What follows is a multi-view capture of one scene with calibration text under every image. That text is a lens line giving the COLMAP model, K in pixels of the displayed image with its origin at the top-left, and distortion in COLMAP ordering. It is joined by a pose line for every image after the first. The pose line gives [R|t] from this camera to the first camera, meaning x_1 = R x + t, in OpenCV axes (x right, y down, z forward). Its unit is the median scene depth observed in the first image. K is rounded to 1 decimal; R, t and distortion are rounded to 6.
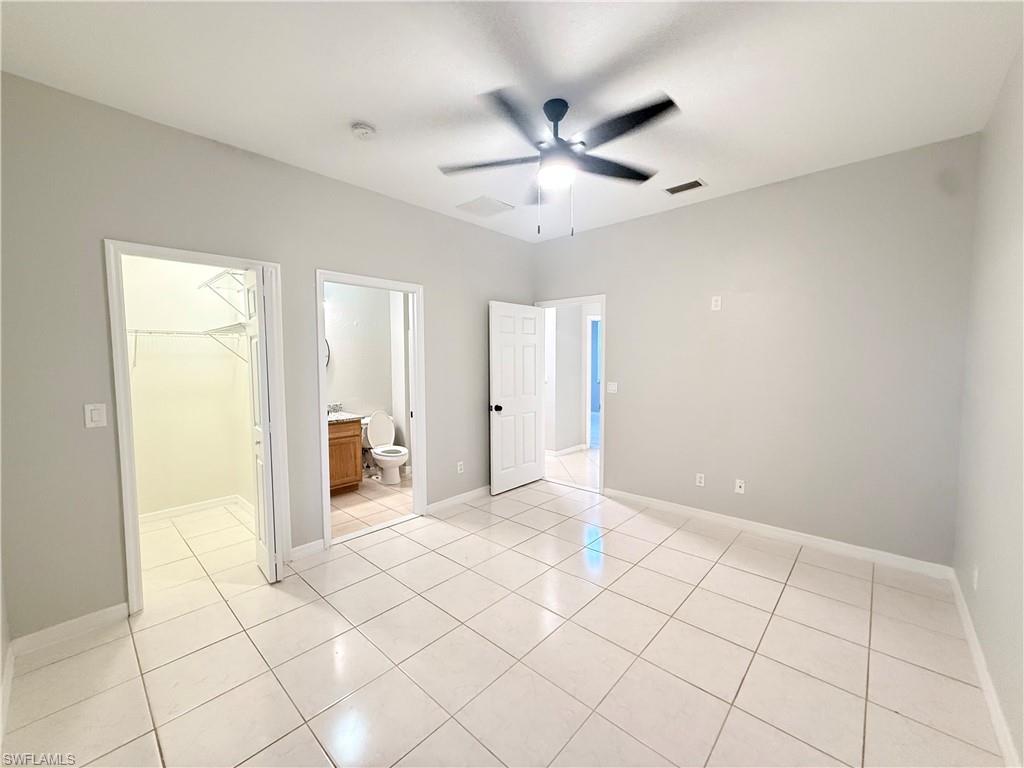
lens RADIAL K [[409.8, 0, 512.0], [0, 409.8, 384.0], [0, 0, 1]] dist [-0.001817, 0.000020]
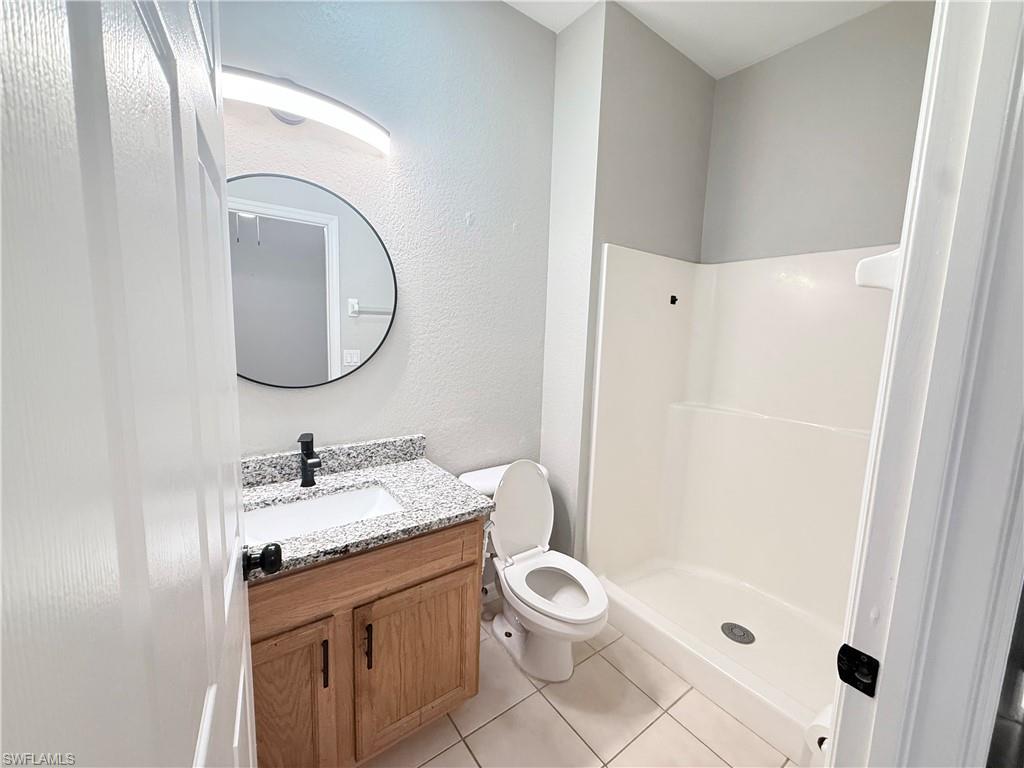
lens RADIAL K [[409.8, 0, 512.0], [0, 409.8, 384.0], [0, 0, 1]] dist [-0.001817, 0.000020]
pose [[0.979969, 0.059485, -0.190059, -0.273469], [-0.045736, 0.996064, 0.075930, -0.031045], [0.193828, -0.065717, 0.978832, 0.660190]]
